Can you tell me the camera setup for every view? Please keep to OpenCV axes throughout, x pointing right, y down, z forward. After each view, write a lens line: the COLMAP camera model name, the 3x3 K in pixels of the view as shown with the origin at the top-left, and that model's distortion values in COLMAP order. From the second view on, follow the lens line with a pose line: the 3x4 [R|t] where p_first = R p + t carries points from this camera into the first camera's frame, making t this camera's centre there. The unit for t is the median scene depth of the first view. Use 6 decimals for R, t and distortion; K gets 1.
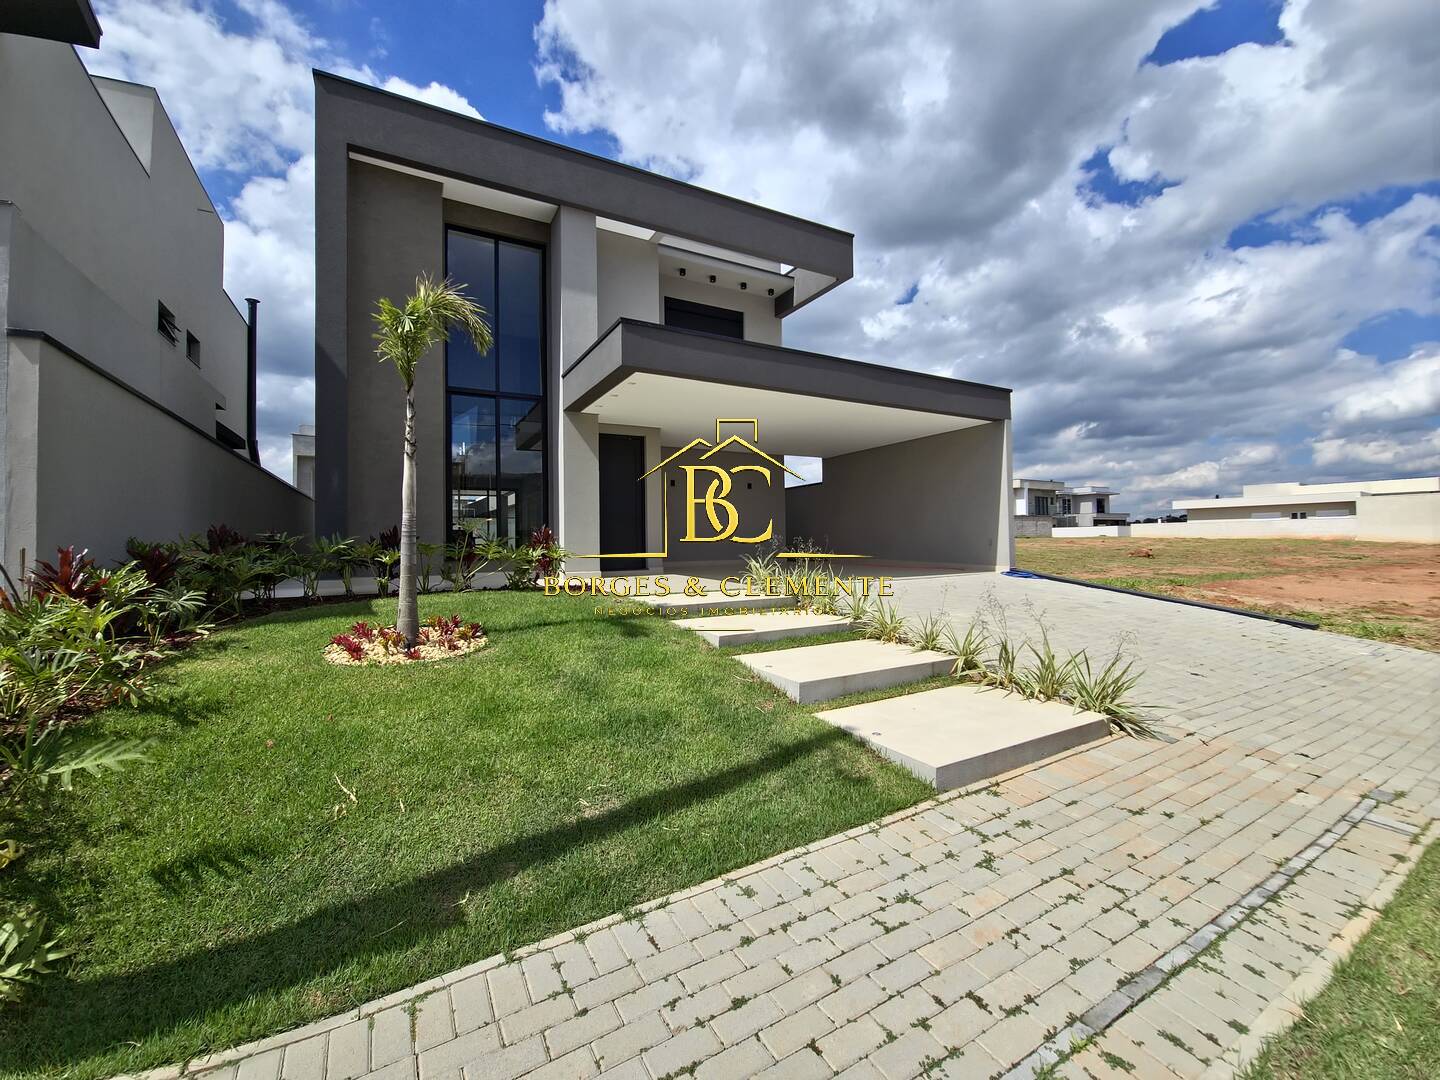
lens RADIAL K [[587.7, 0, 718.8], [0, 587.7, 537.4], [0, 0, 1]] dist [0.021273, -0.004473]
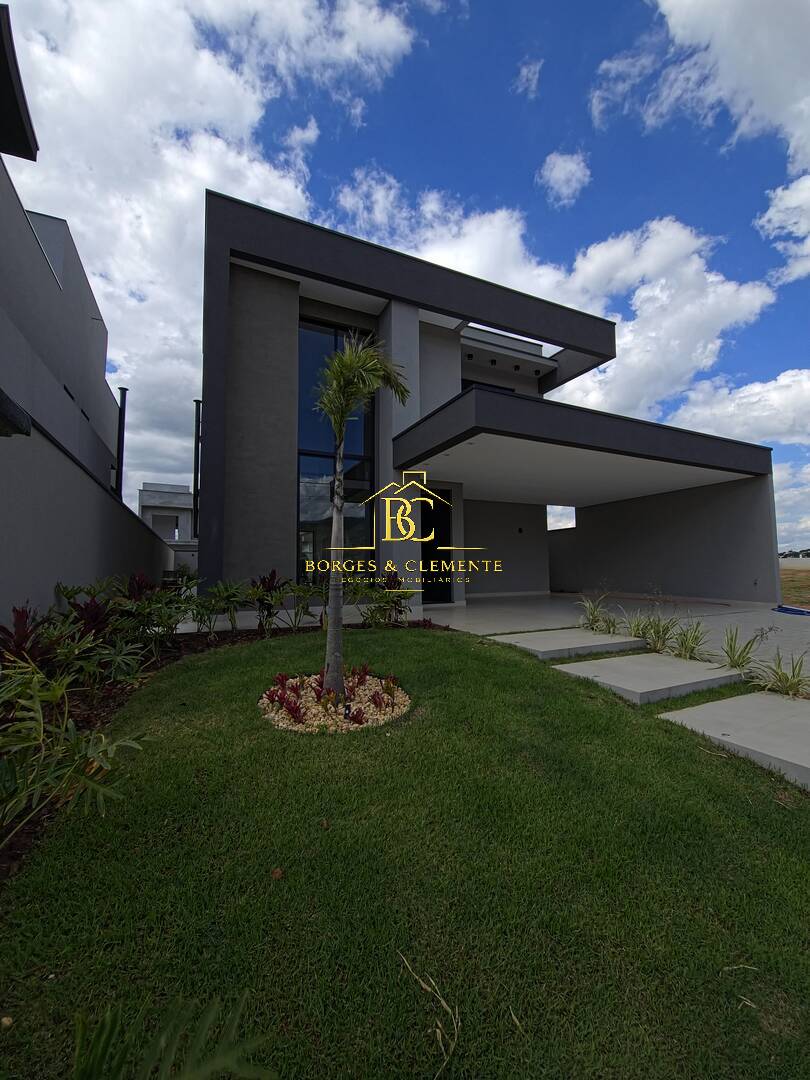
lens RADIAL K [[440.8, 0, 407.9], [0, 440.8, 539.2], [0, 0, 1]] dist [0.021273, -0.004473]
pose [[0.998713, 0.001851, -0.050687, -0.184874], [-0.005041, 0.998008, -0.062879, -0.018429], [0.050470, 0.063054, 0.996733, 0.133966]]
